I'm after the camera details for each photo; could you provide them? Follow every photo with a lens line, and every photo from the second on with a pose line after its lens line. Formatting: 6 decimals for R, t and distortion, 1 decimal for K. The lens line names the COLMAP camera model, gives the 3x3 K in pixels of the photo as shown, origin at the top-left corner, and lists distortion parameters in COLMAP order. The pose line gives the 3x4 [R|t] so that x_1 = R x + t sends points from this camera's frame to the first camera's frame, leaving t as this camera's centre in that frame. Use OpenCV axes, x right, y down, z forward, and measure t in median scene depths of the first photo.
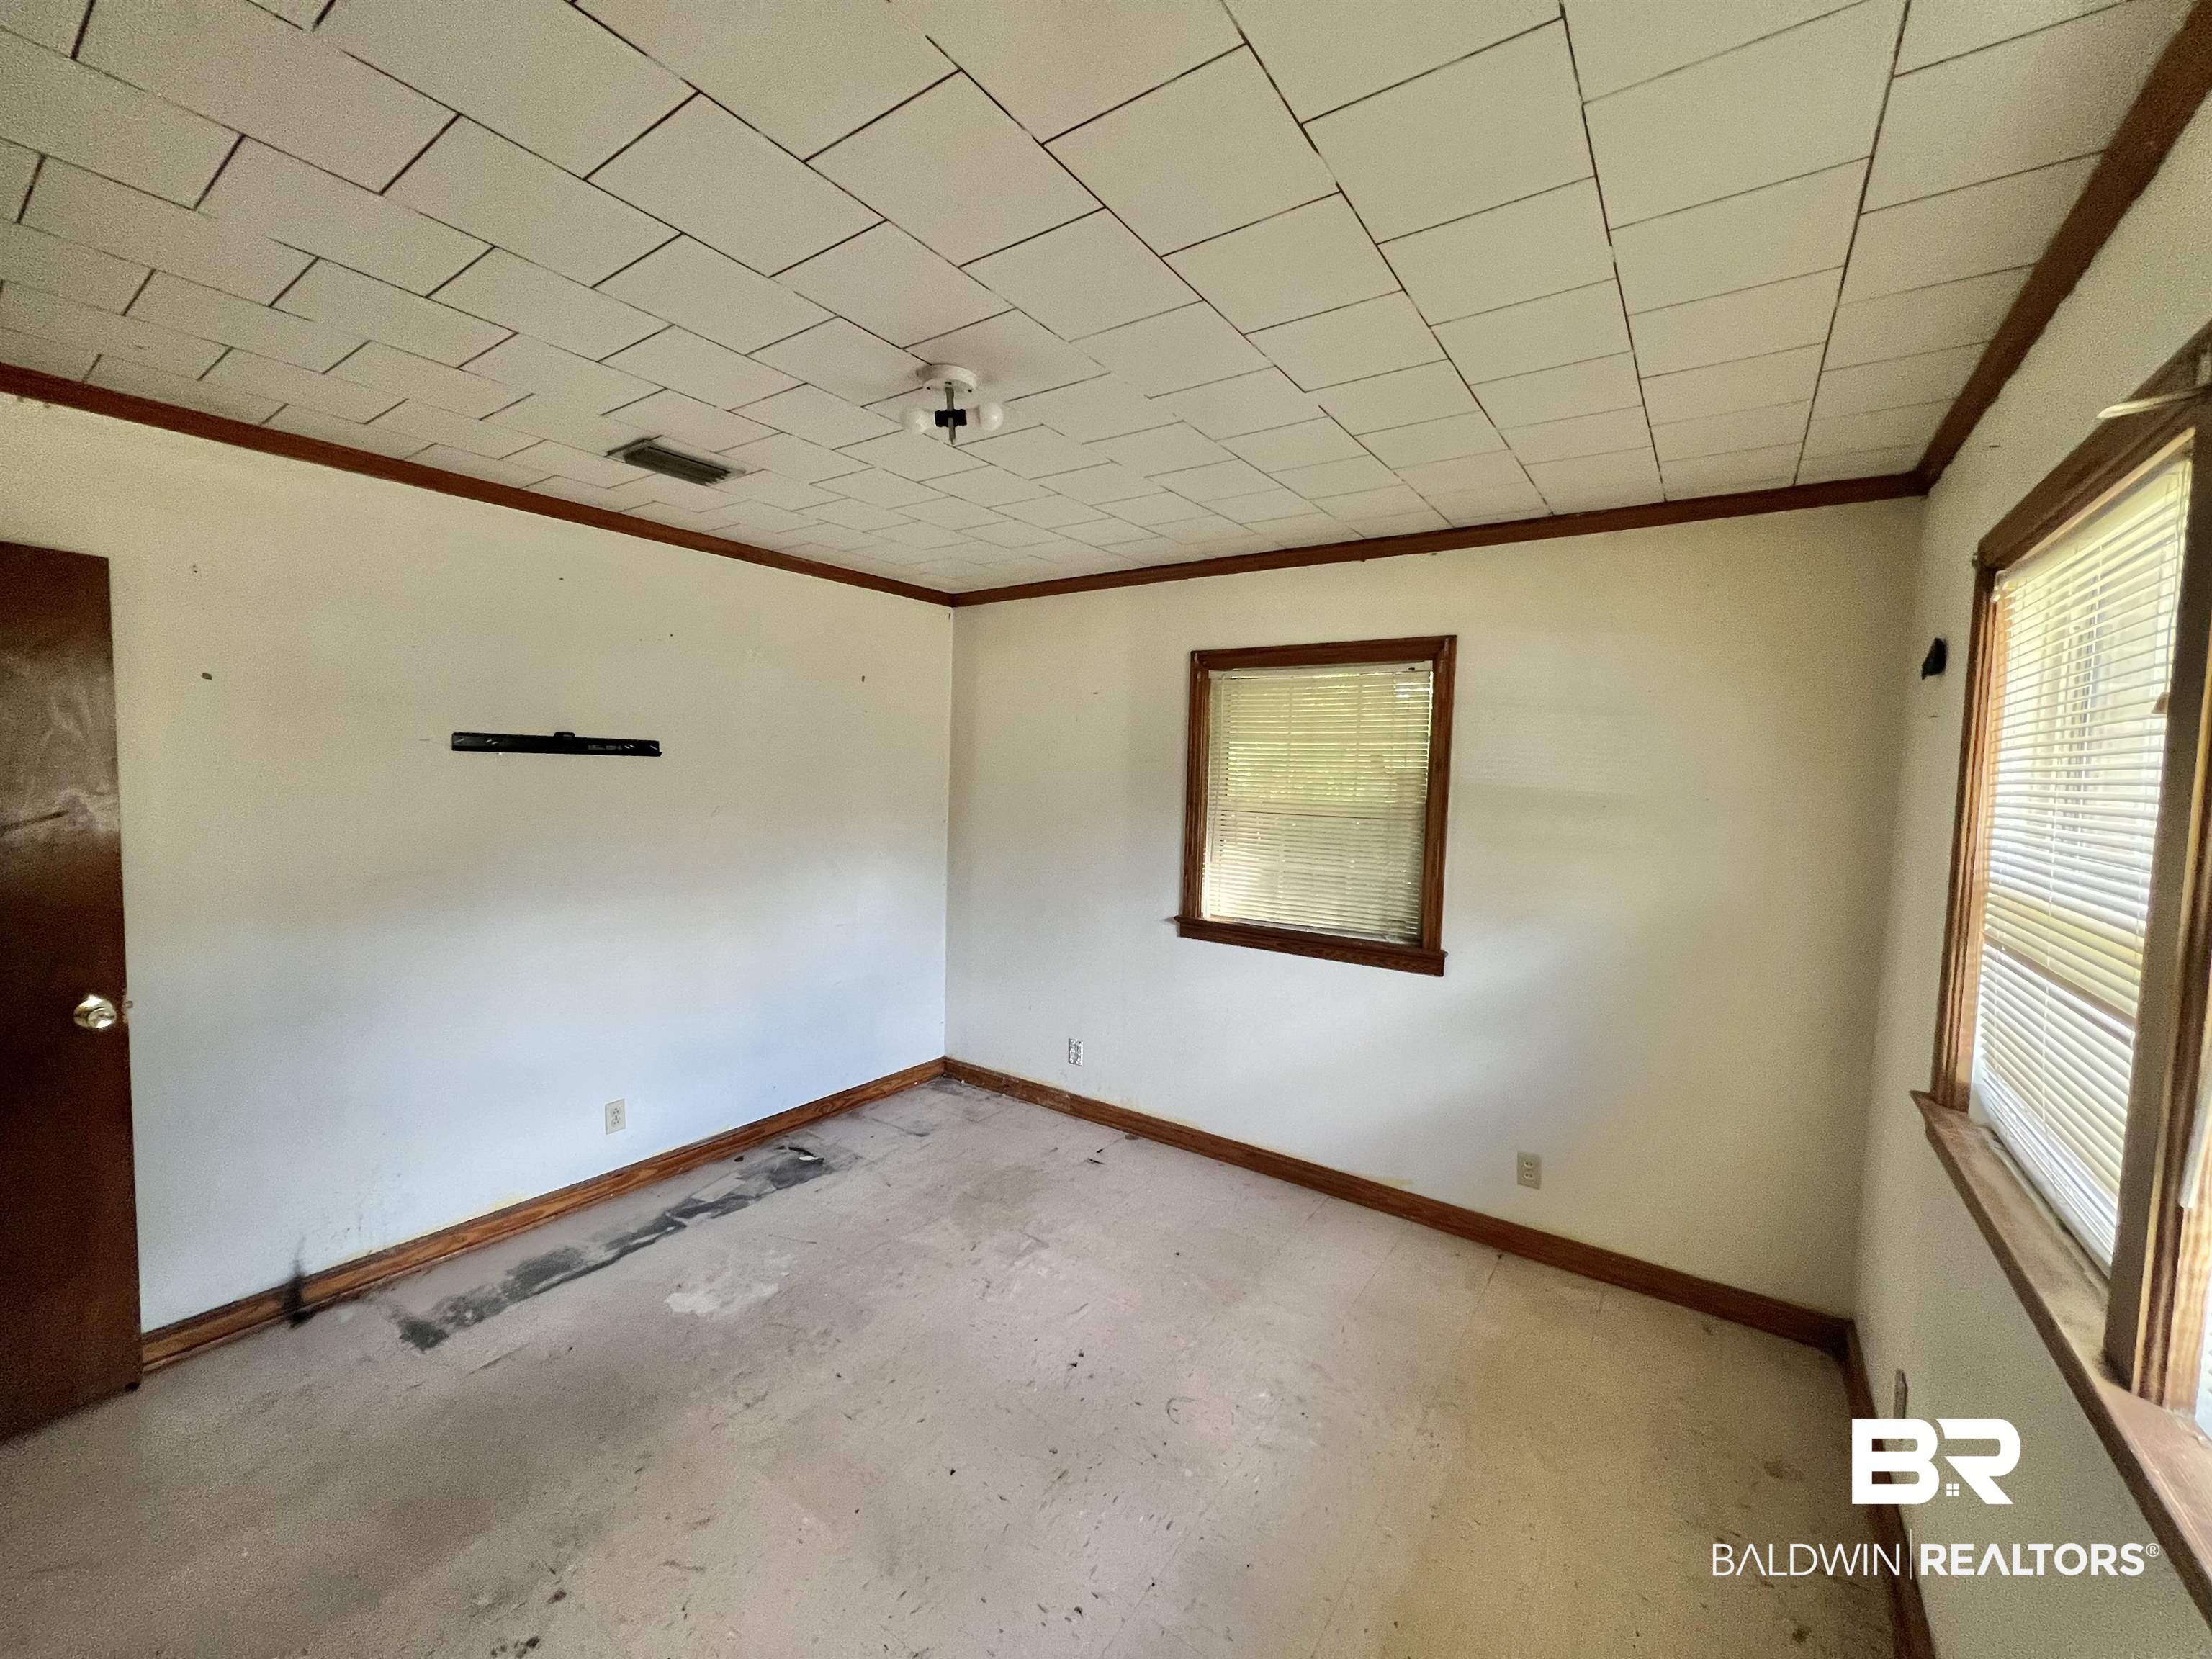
lens RADIAL K [[887.8, 0, 1095.6], [0, 887.8, 826.4], [0, 0, 1]] dist [0.005163, -0.000253]
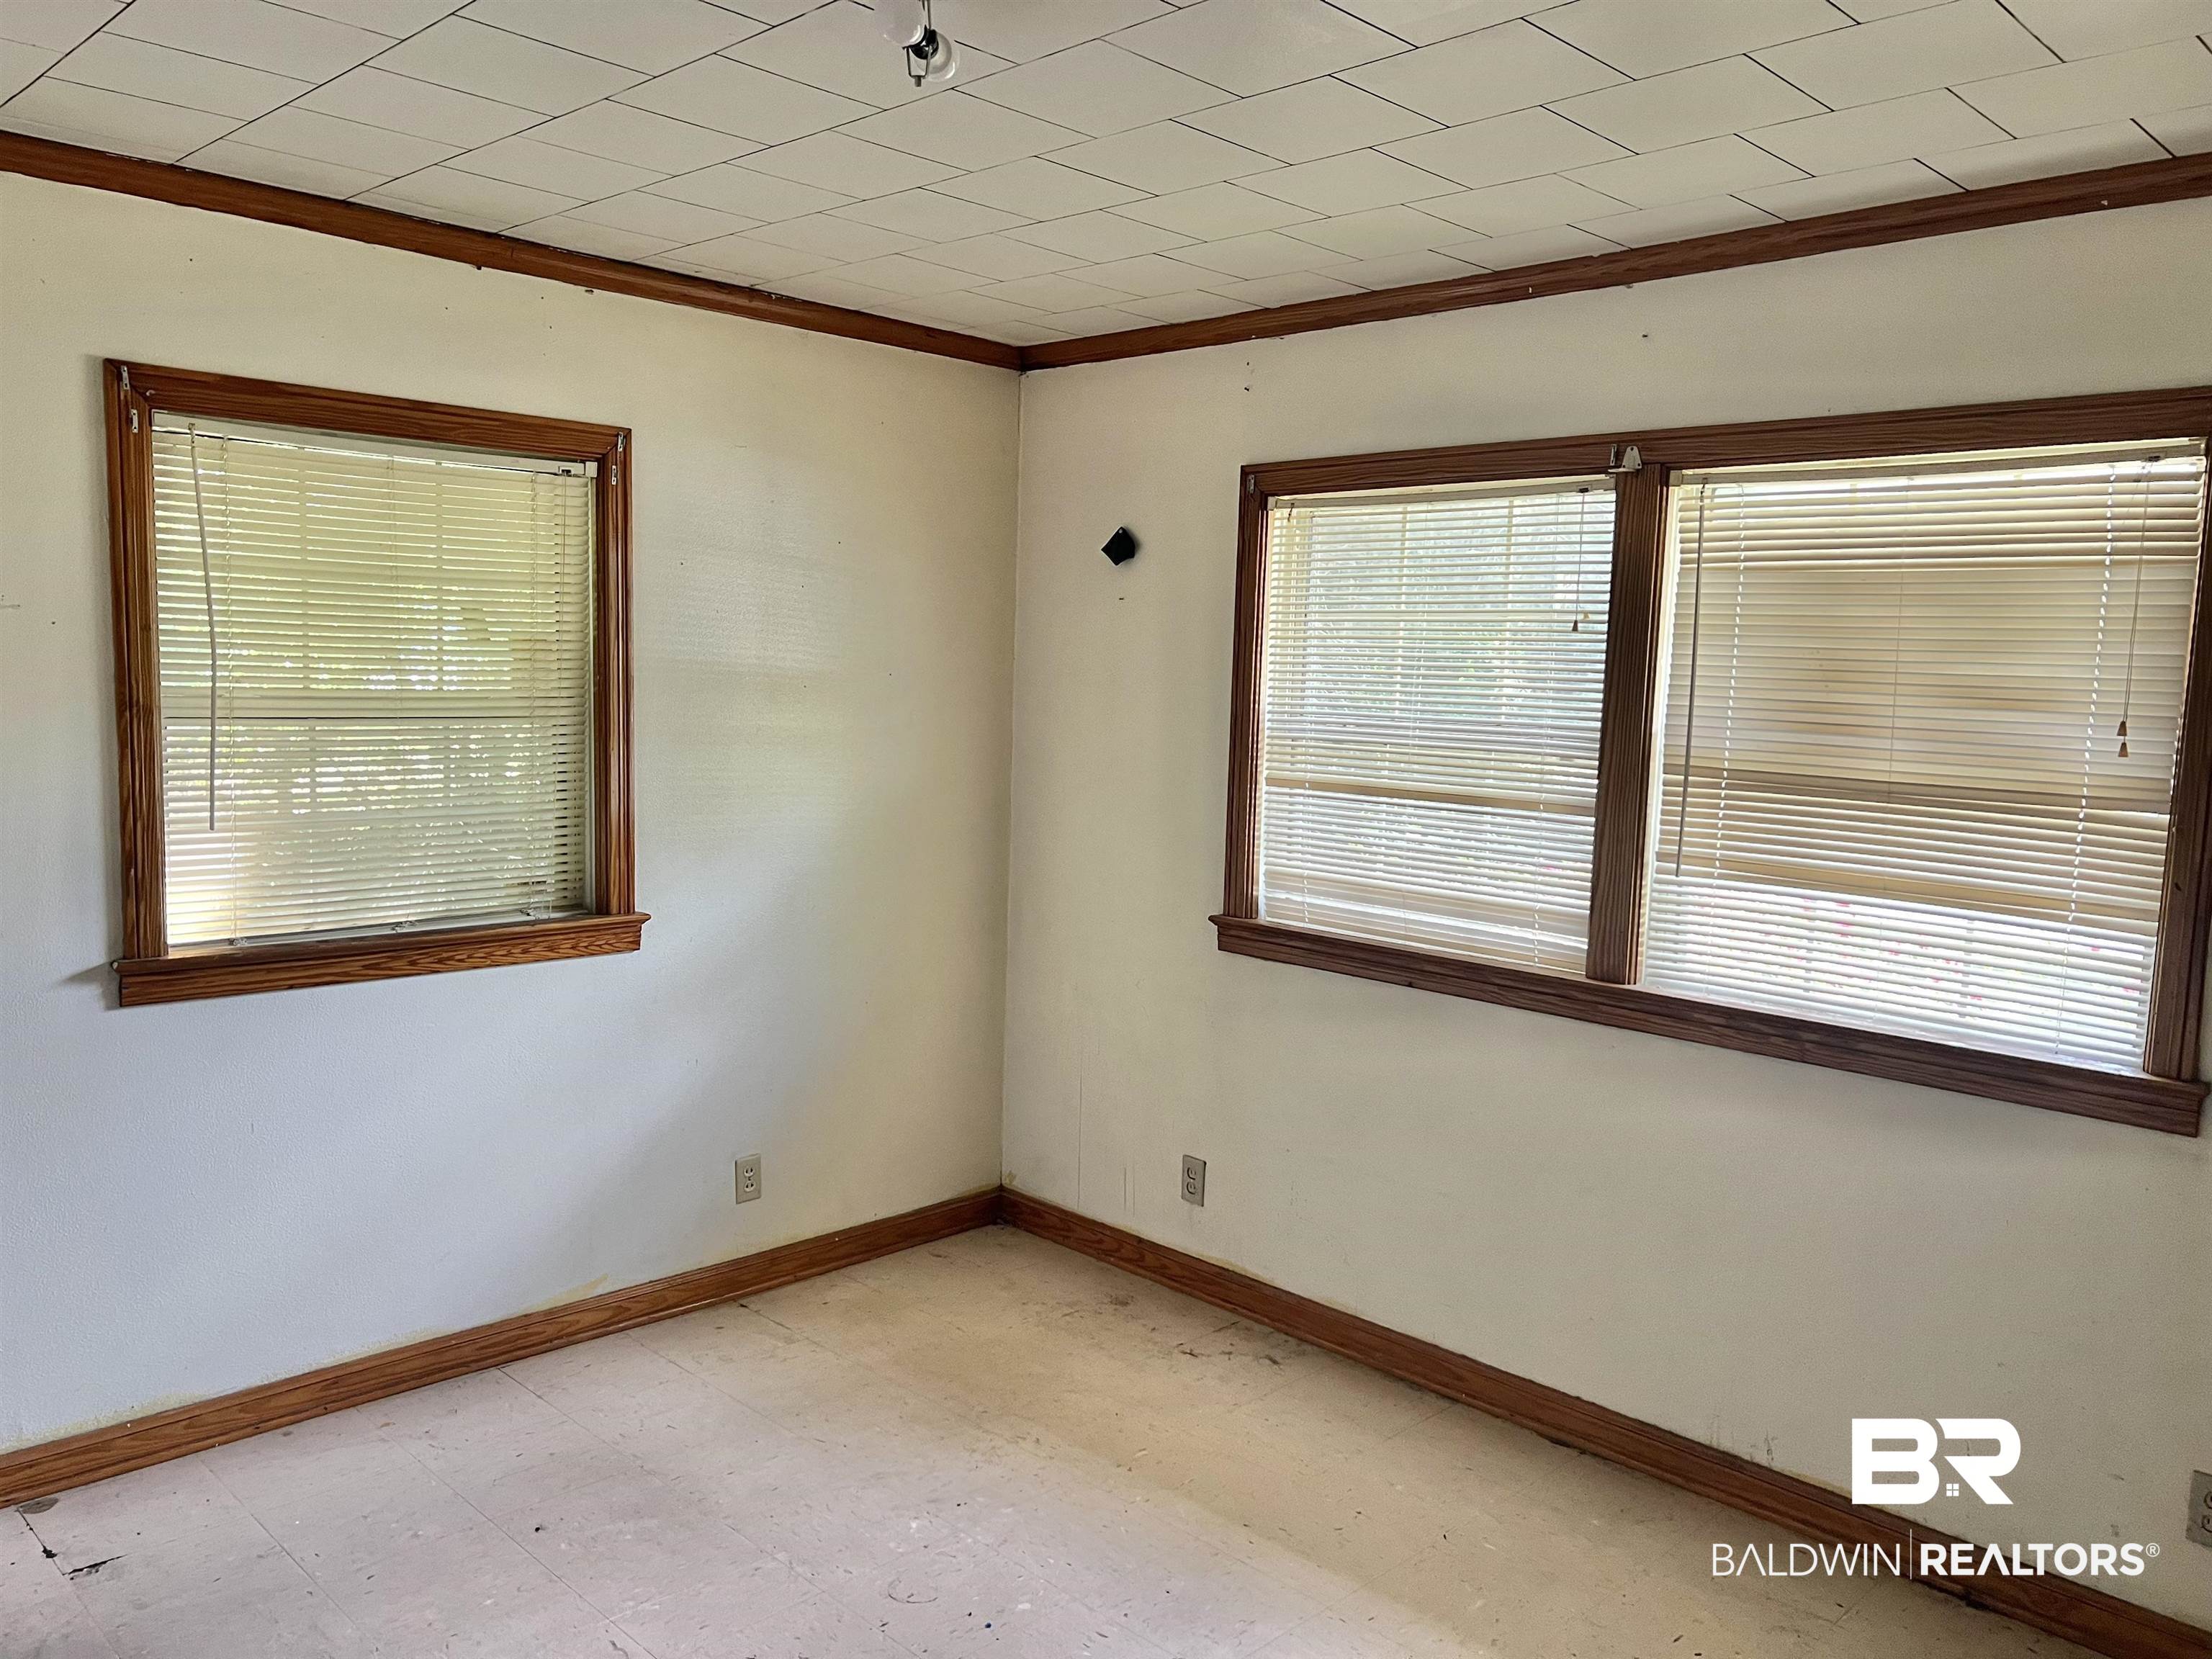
lens RADIAL K [[1665.0, 0, 1101.2], [0, 1665.0, 830.5], [0, 0, 1]] dist [0.052287, -0.045481]
pose [[0.174197, -0.118423, 0.977564, -0.762065], [0.042105, 0.992730, 0.112758, -0.046155], [-0.983810, 0.021518, 0.177917, 0.437311]]
